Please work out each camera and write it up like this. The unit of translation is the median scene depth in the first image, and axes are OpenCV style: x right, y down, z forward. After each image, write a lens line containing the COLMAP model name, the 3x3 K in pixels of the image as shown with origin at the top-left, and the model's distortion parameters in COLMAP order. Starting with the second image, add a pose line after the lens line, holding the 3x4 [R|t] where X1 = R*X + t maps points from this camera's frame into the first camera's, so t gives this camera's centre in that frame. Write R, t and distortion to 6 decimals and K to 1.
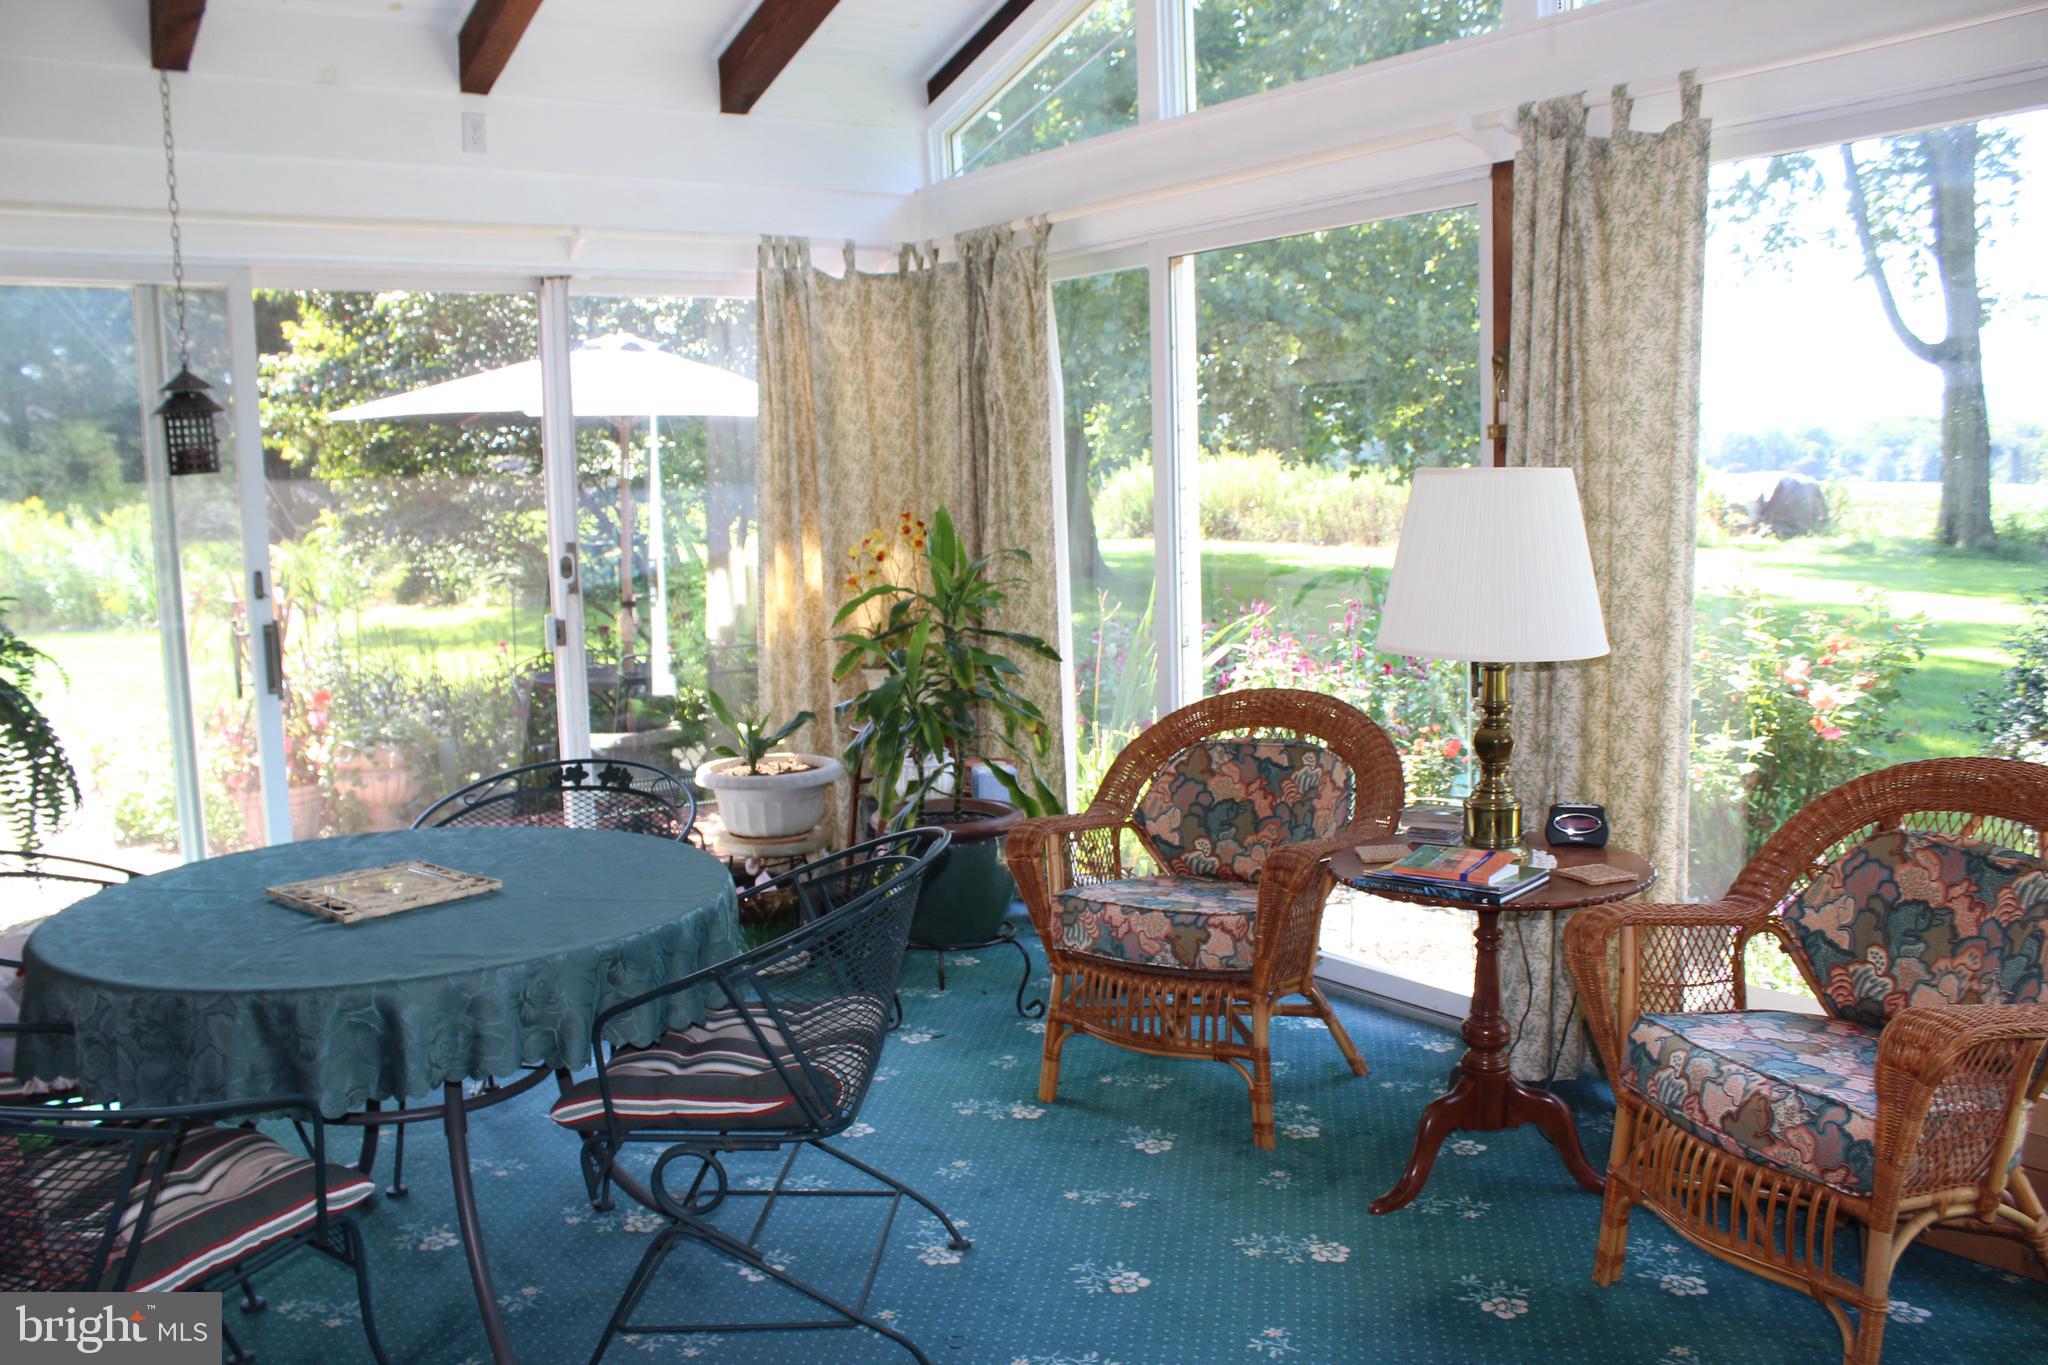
lens RADIAL K [[1713.3, 0, 966.6], [0, 1713.3, 696.1], [0, 0, 1]] dist [-0.166001, 0.144556]
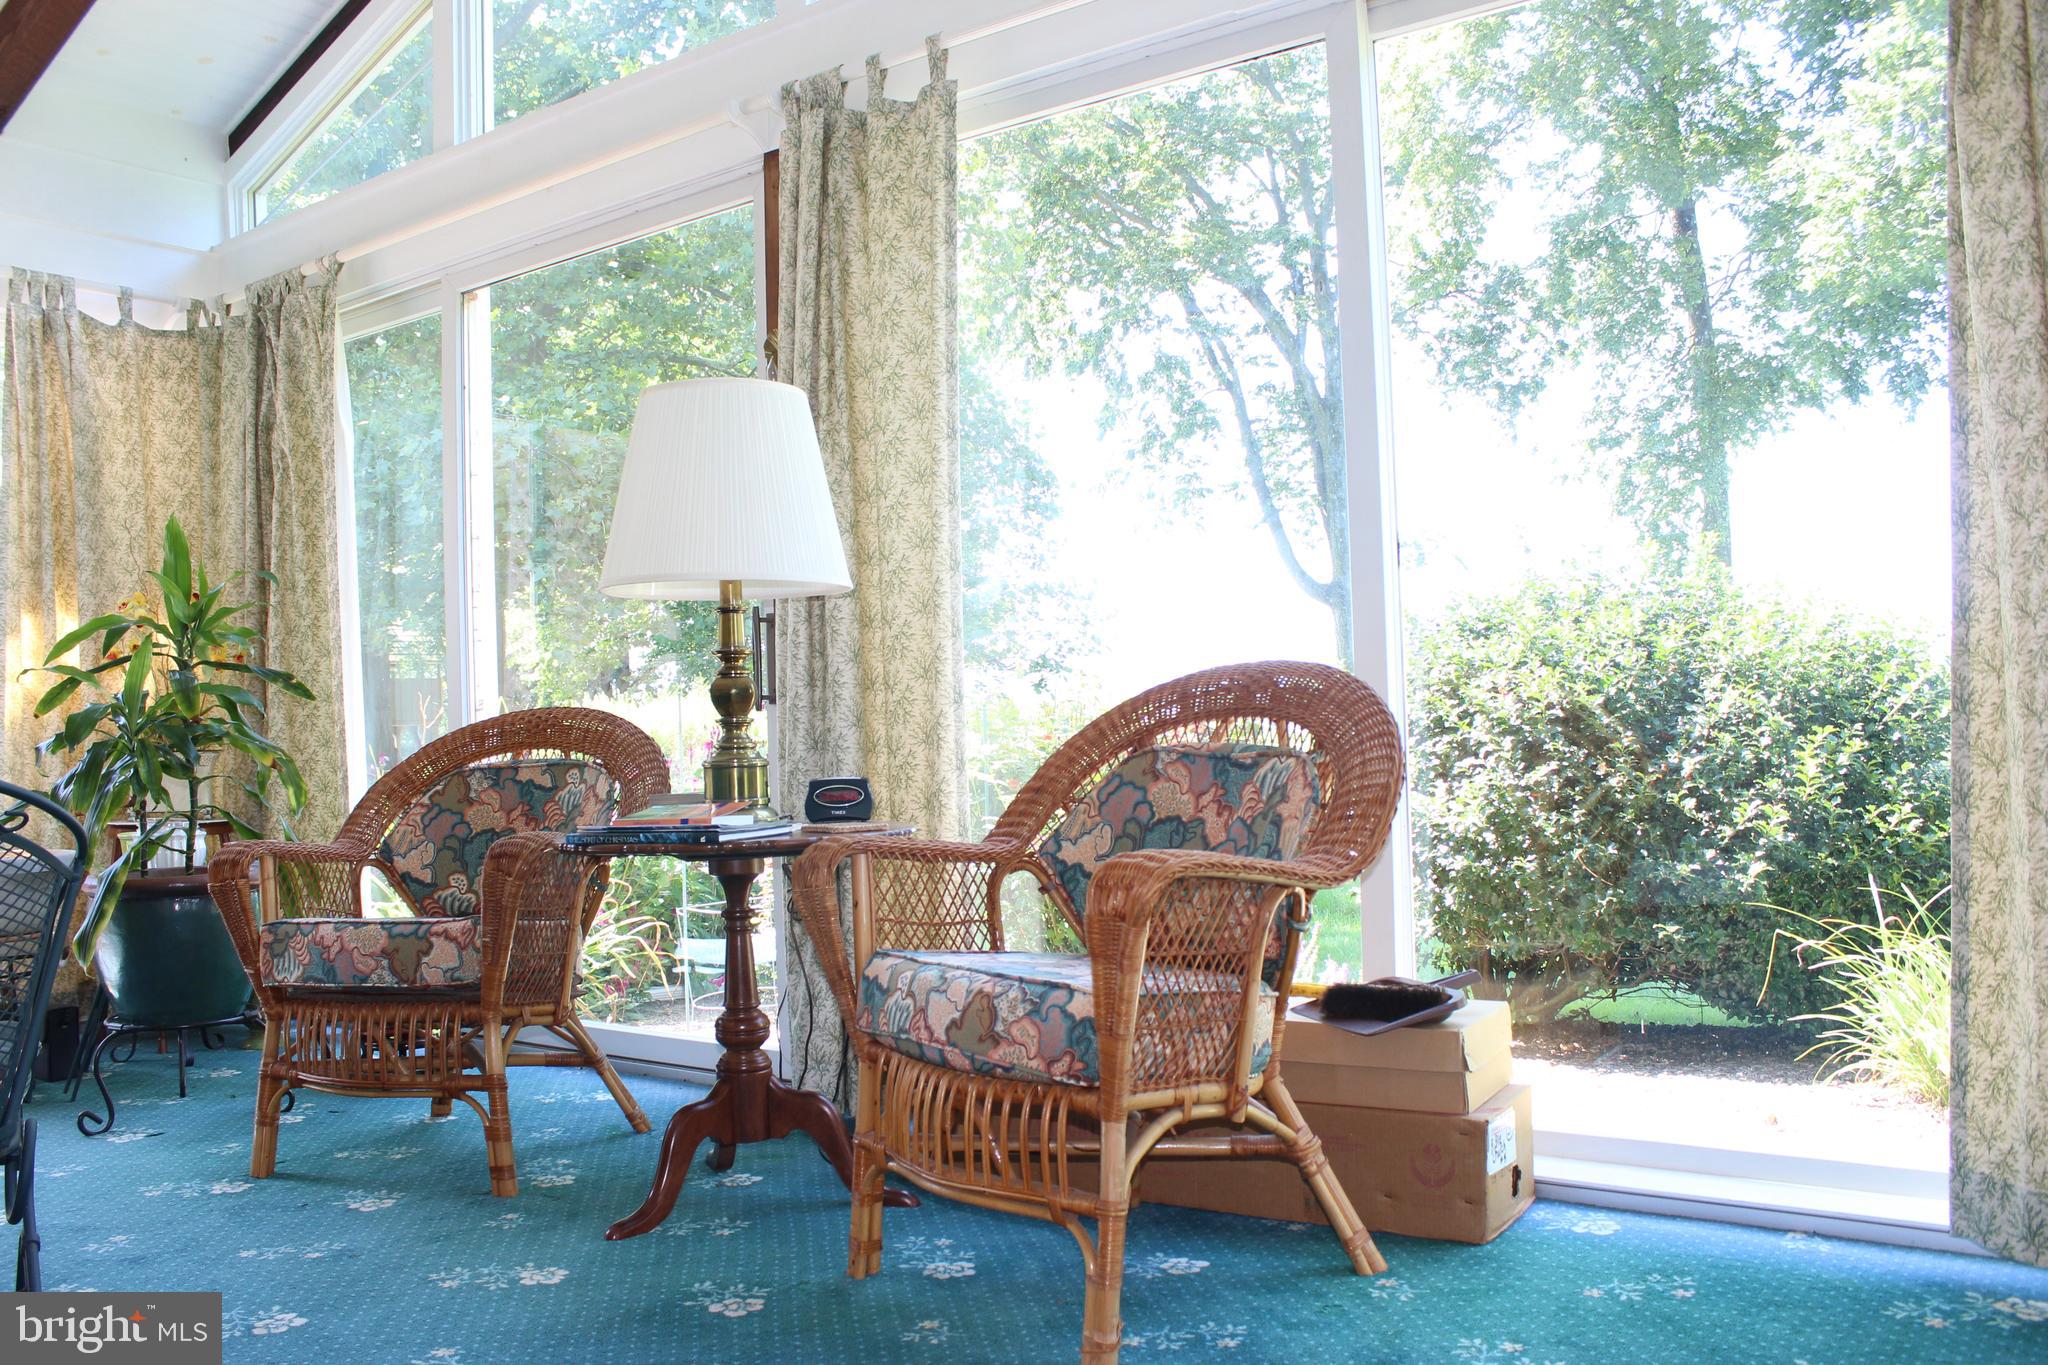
lens RADIAL K [[1713.3, 0, 1006.9], [0, 1713.3, 725.6], [0, 0, 1]] dist [-0.166001, 0.144556]
pose [[0.948239, 0.002549, 0.317547, 0.148531], [0.046181, 0.988231, -0.145833, 0.167973], [-0.314182, 0.152949, 0.936961, 0.095953]]
